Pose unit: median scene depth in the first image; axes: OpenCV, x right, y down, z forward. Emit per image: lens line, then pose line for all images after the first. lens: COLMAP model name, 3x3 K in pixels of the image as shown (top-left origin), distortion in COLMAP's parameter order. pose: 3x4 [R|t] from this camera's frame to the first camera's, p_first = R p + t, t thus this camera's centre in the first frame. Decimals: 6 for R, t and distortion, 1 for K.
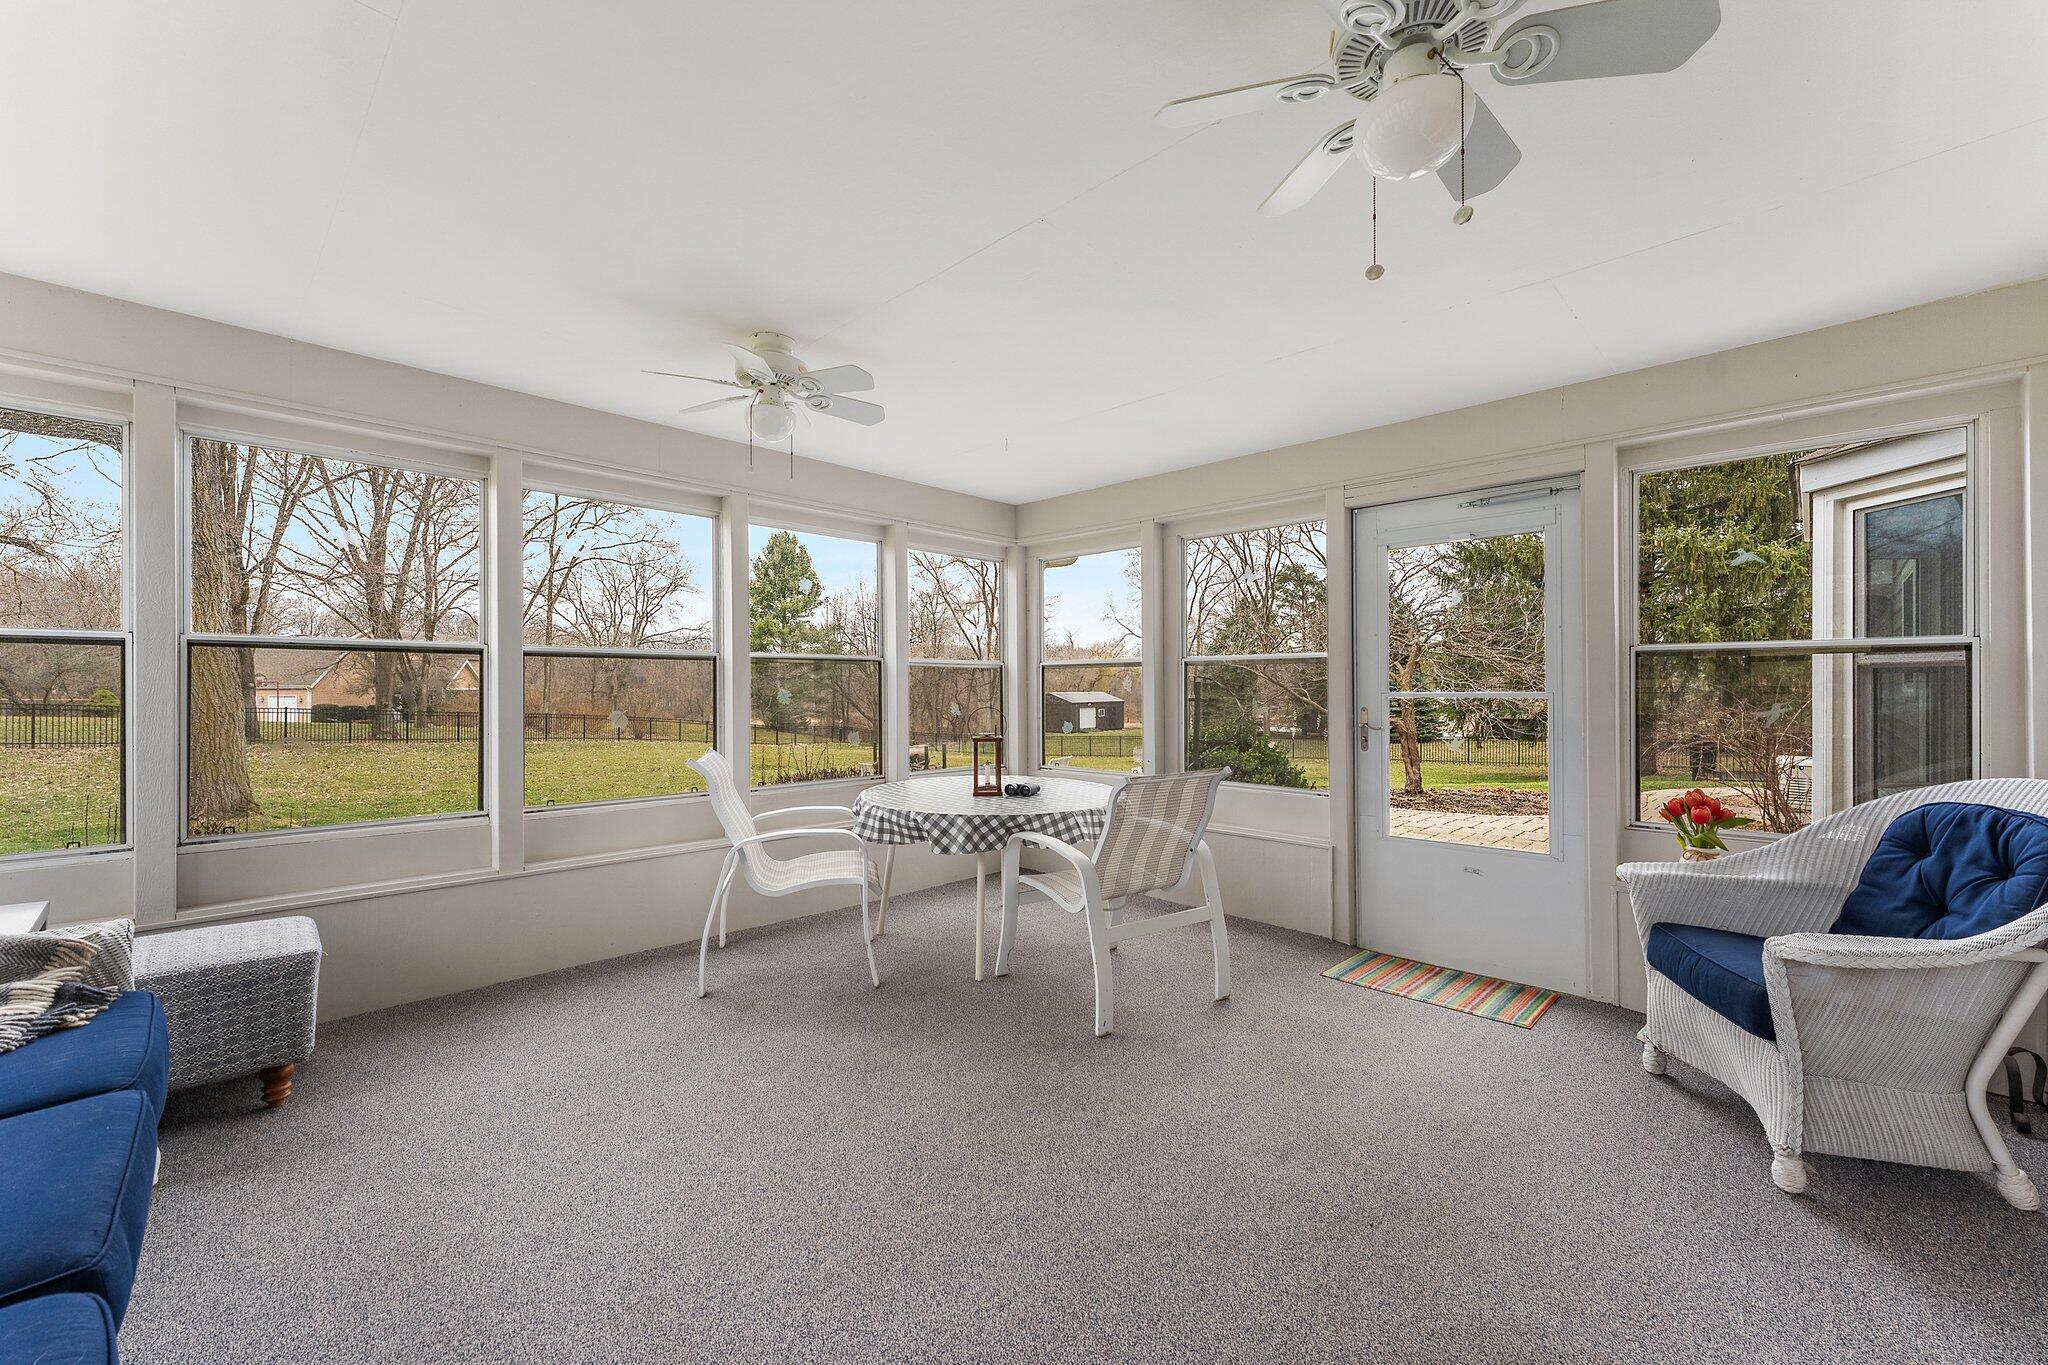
lens RADIAL K [[808.5, 0, 1024.0], [0, 808.5, 682.5], [0, 0, 1]] dist [0.000334, 0.000066]
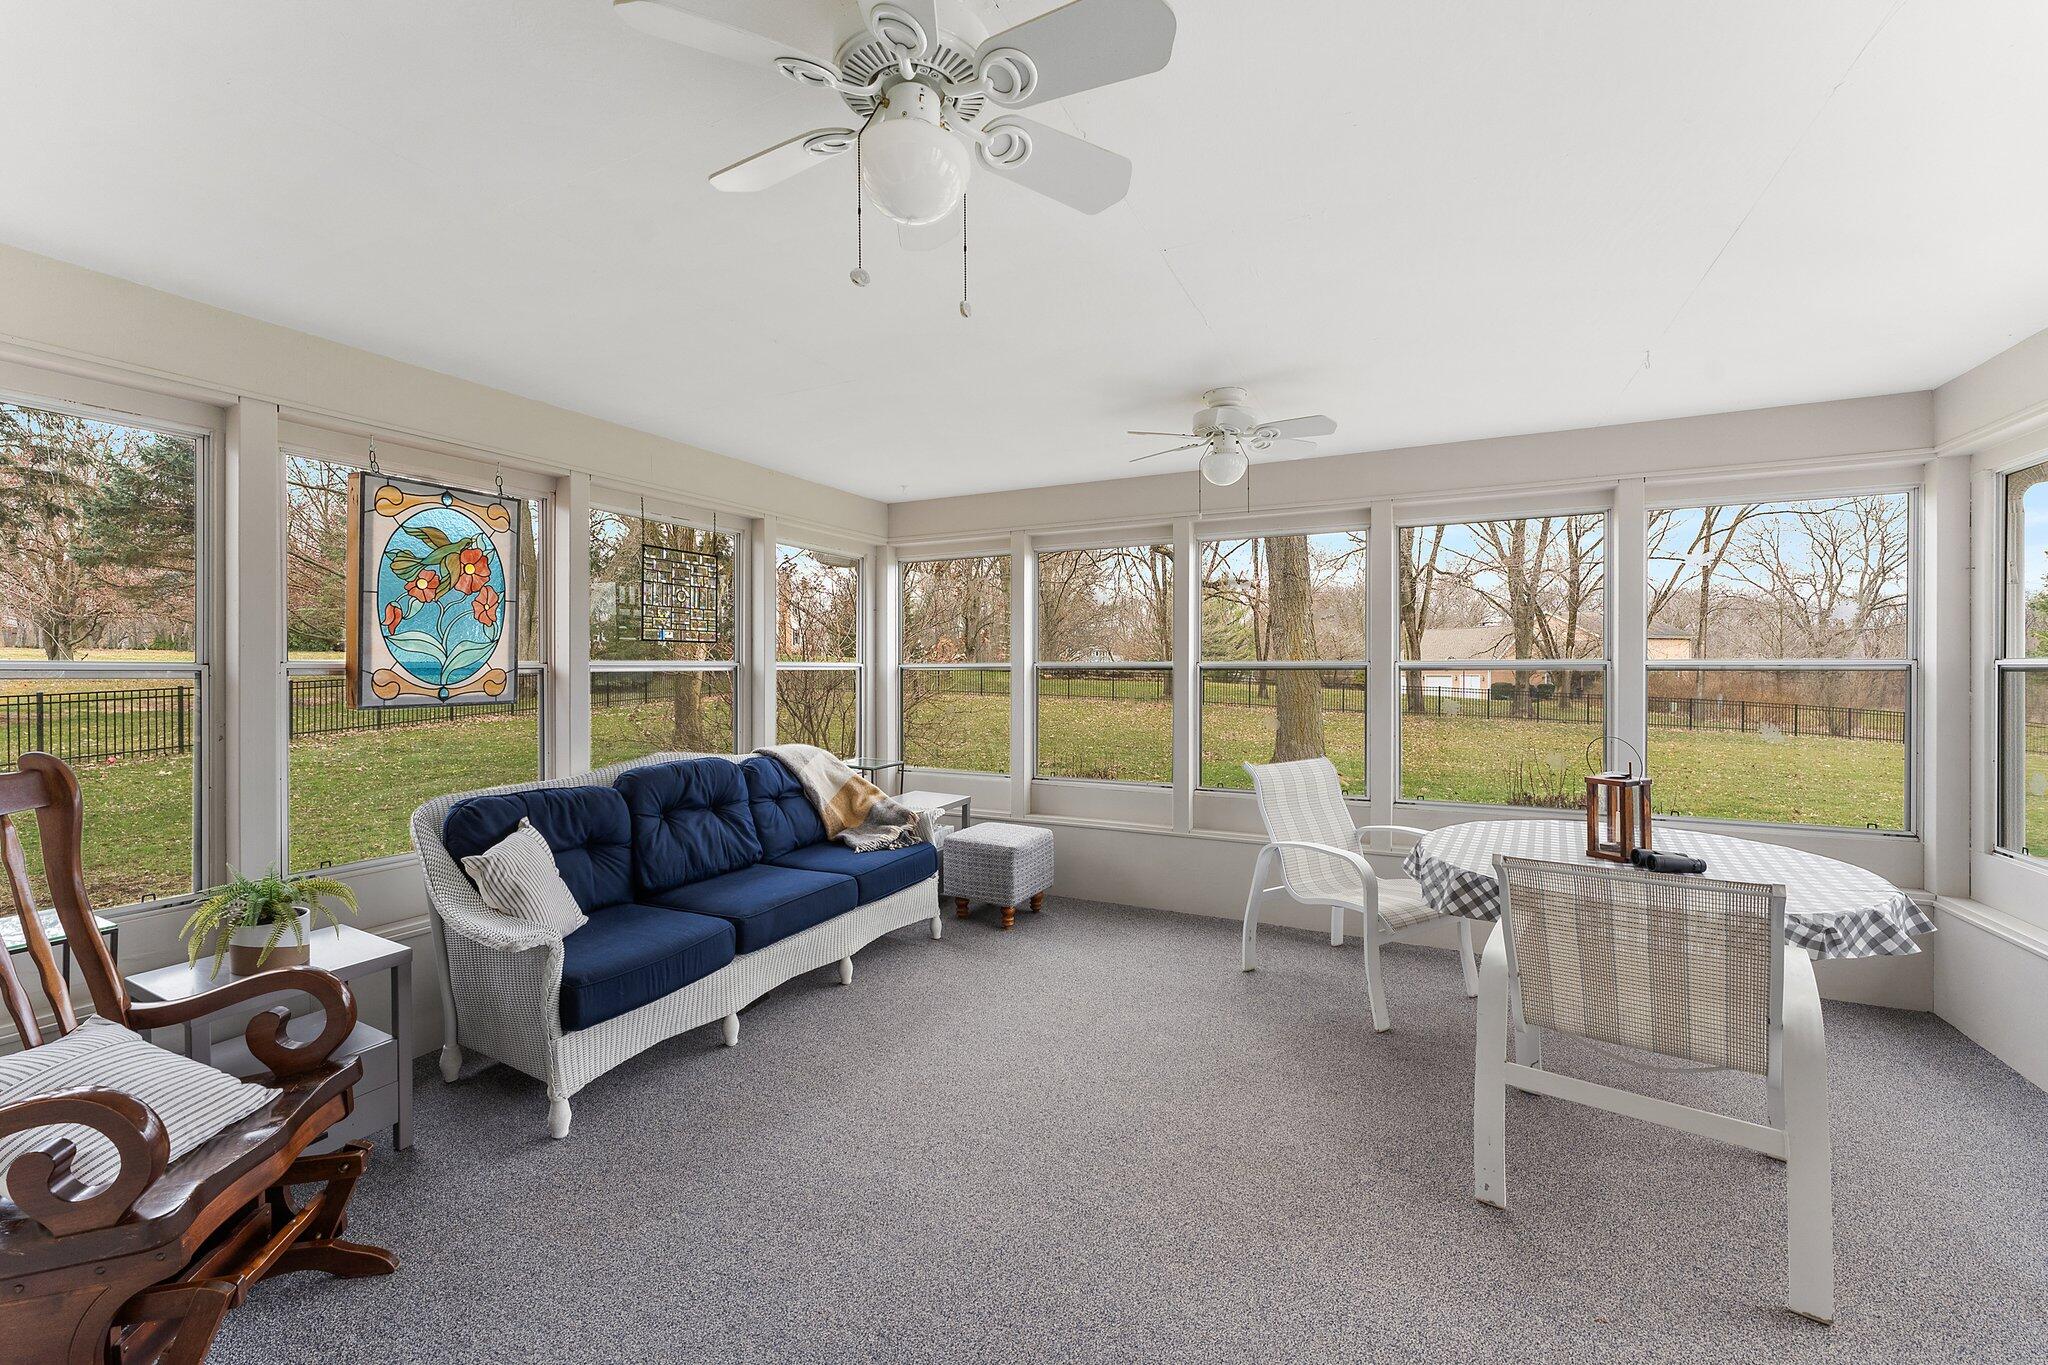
lens RADIAL K [[821.9, 0, 1024.0], [0, 821.9, 682.5], [0, 0, 1]] dist [0.000183, -0.000044]
pose [[0.310201, 0.014424, -0.950562, 0.575468], [0.009314, 0.999791, 0.018211, -0.041754], [0.950625, -0.014502, 0.310002, 0.332420]]
